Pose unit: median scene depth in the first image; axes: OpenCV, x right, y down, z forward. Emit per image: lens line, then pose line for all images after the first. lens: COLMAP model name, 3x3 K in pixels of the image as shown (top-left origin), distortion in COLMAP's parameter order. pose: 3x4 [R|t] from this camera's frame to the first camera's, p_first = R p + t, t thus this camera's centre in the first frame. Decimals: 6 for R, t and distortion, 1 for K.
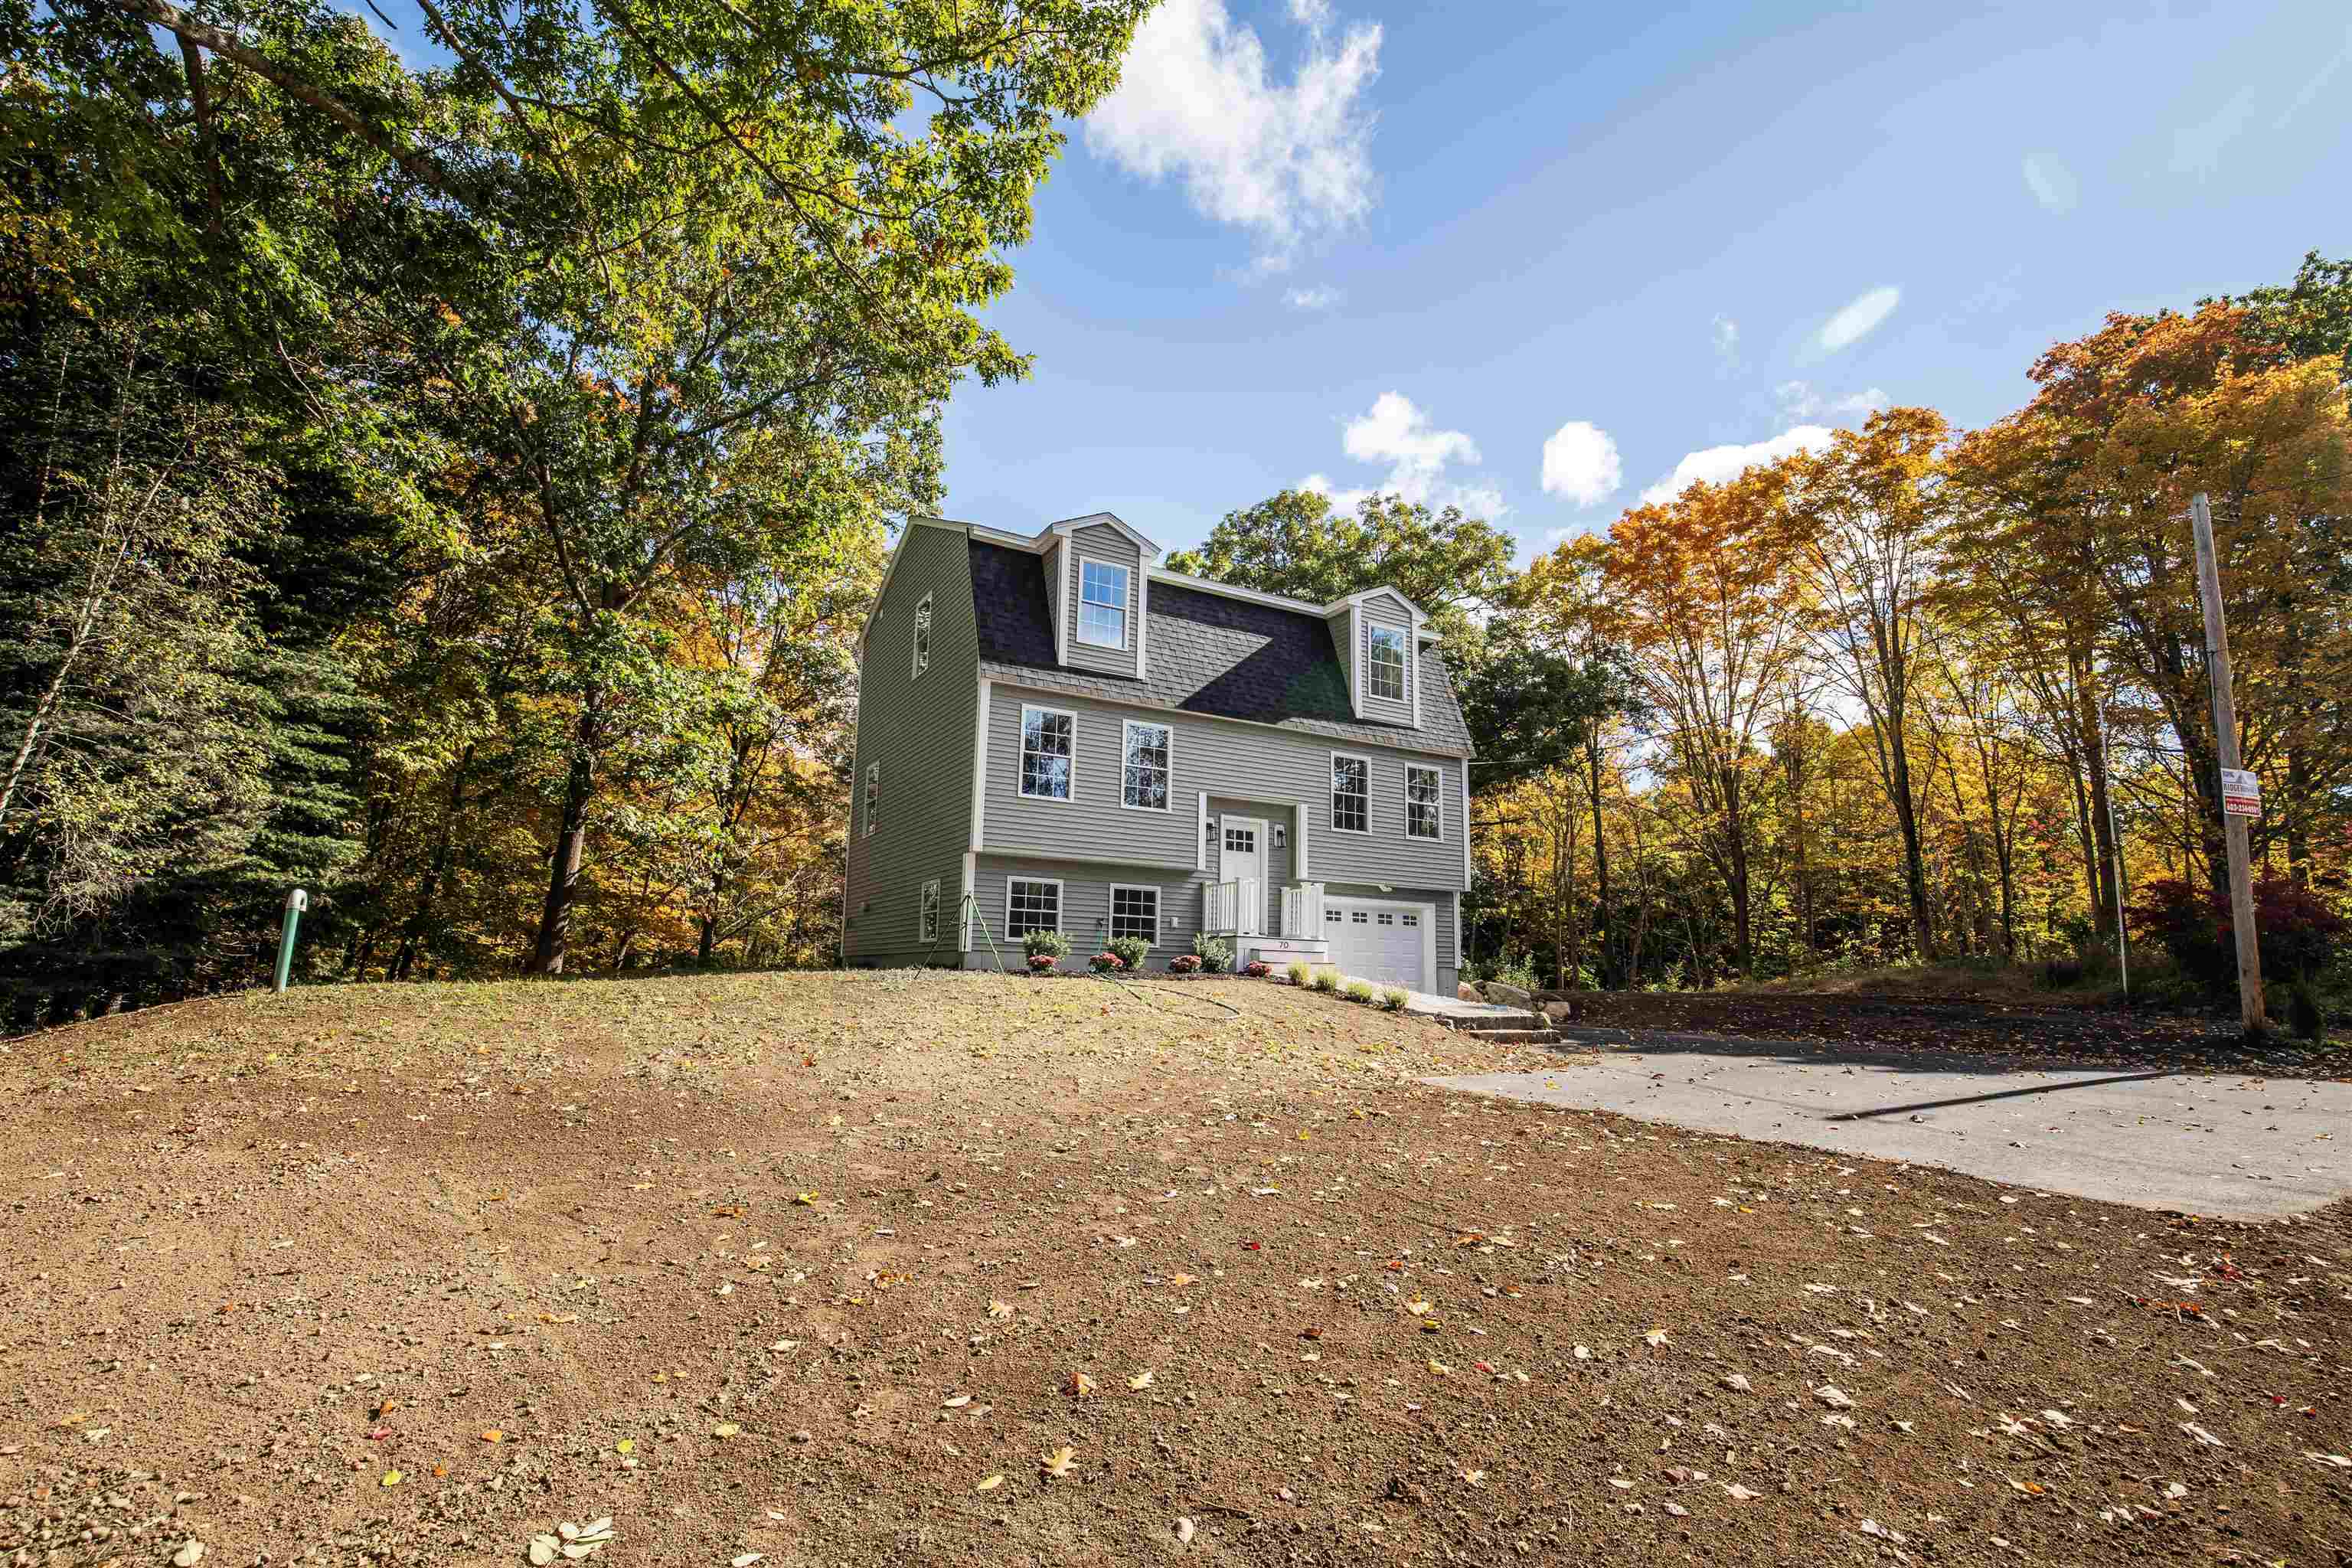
lens RADIAL K [[1115.1, 0, 1189.6], [0, 1115.1, 796.8], [0, 0, 1]] dist [-0.030170, 0.000261]
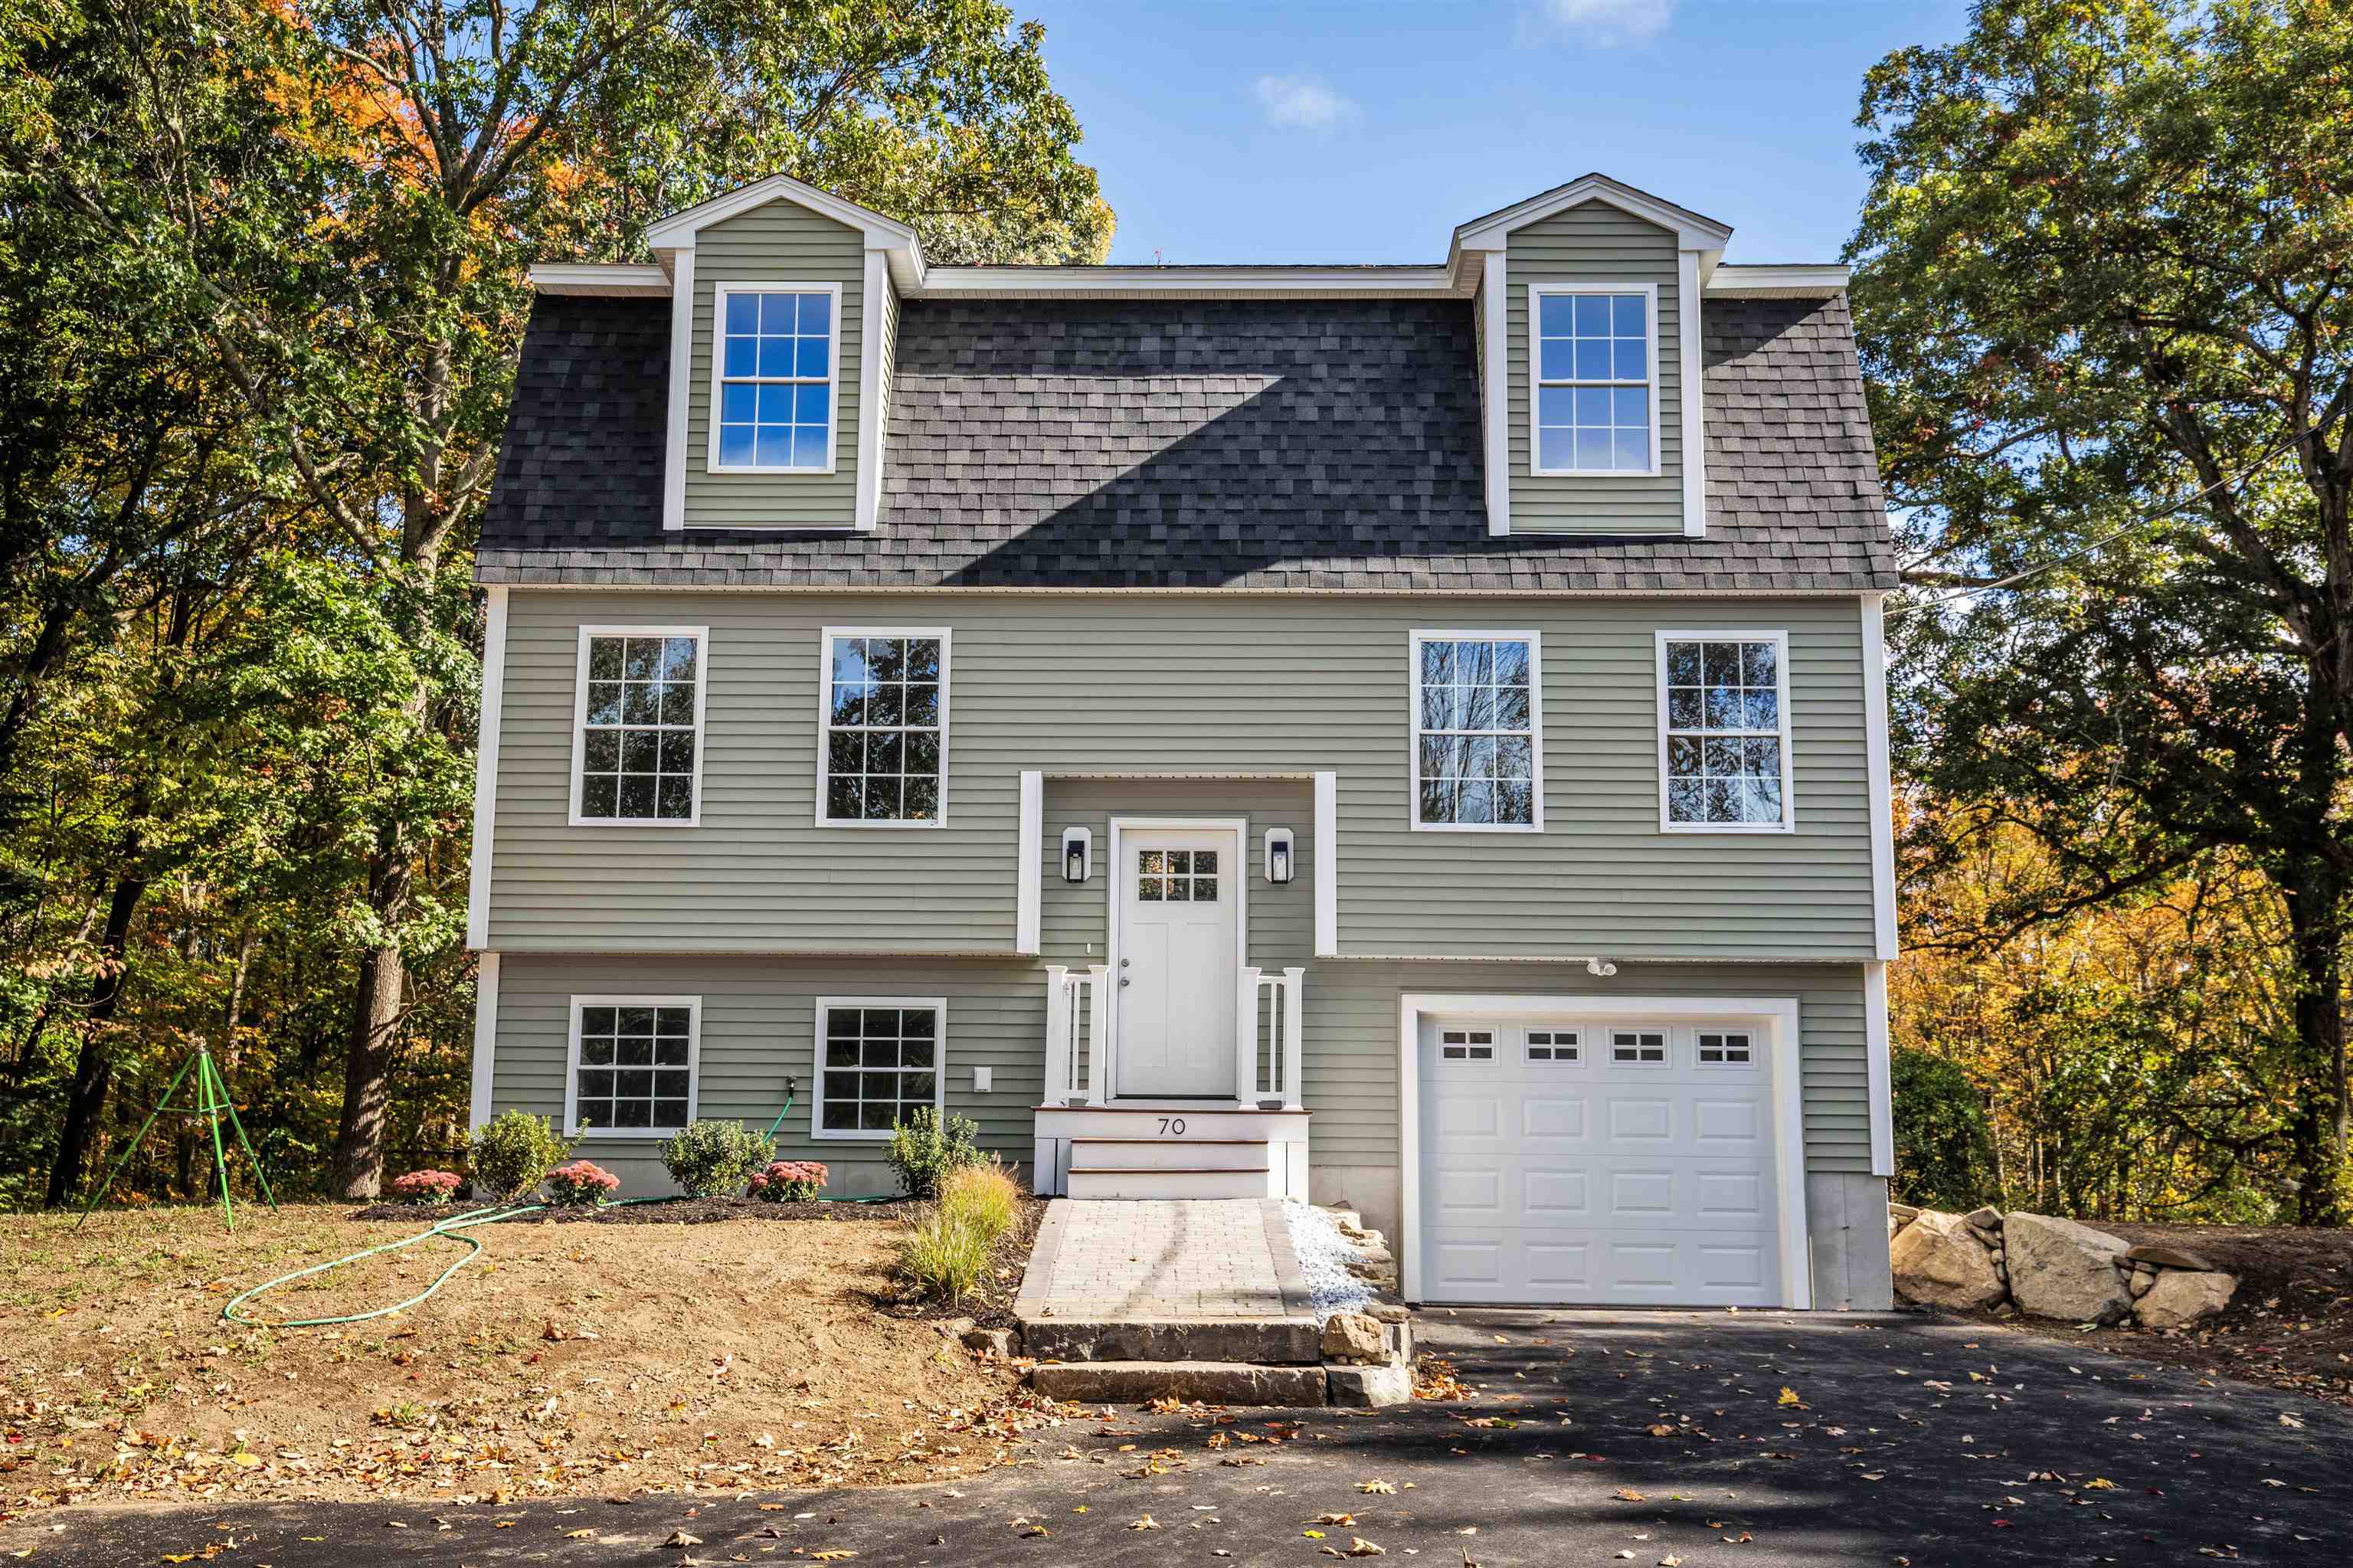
lens RADIAL K [[2238.0, 0, 1168.8], [0, 2238.0, 851.9], [0, 0, 1]] dist [0.038010, 0.061712]
pose [[0.843127, -0.098660, -0.528587, 0.478563], [0.095472, 0.994871, -0.033408, 0.057399], [0.529172, -0.022298, 0.848222, 0.290142]]
